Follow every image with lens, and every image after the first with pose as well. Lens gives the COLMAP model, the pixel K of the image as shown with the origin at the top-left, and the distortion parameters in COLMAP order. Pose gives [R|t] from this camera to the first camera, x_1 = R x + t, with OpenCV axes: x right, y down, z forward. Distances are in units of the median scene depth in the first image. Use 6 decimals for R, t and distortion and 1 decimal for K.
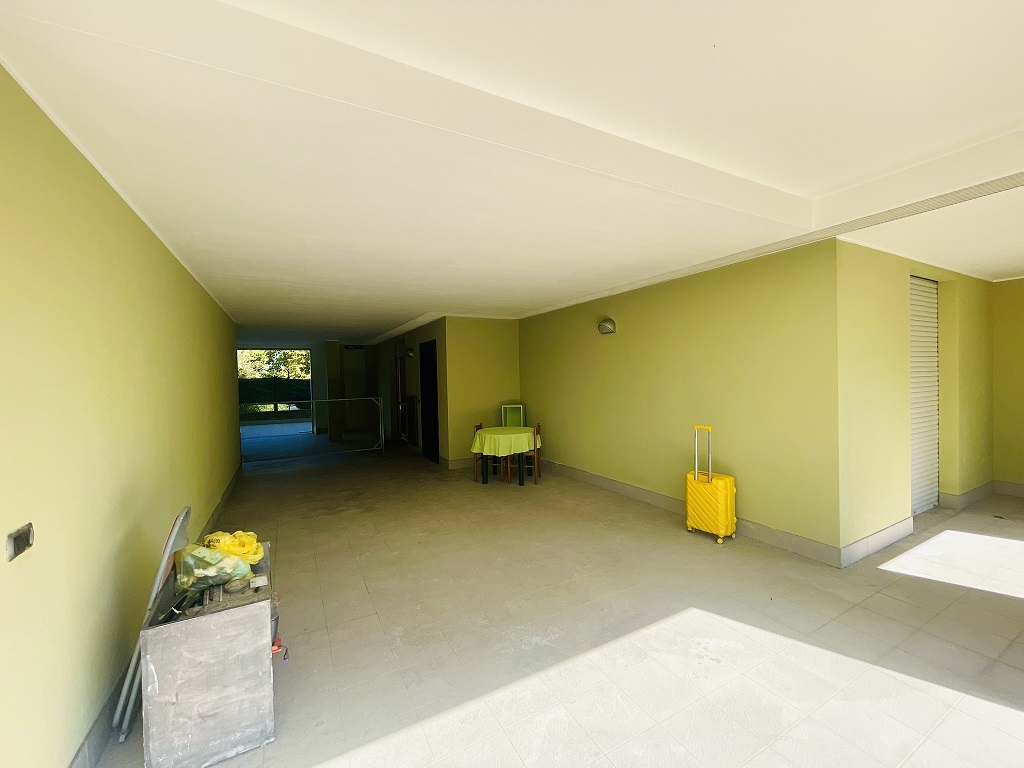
lens RADIAL K [[416.1, 0, 512.0], [0, 416.1, 384.0], [0, 0, 1]] dist [-0.000756, 0.000094]
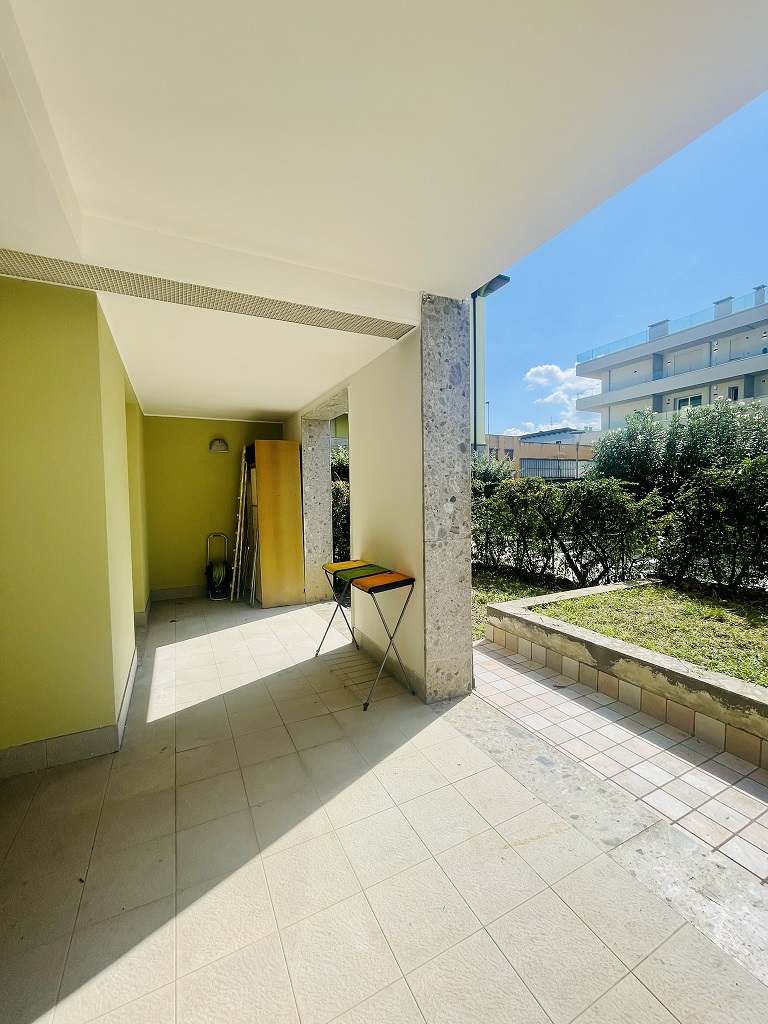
lens RADIAL K [[416.1, 0, 384.0], [0, 416.1, 512.0], [0, 0, 1]] dist [-0.000756, 0.000094]
pose [[0.032686, -0.028939, 0.999047, 0.075923], [0.031228, 0.999122, 0.027919, 0.012090], [-0.998978, 0.030286, 0.033561, 0.485199]]
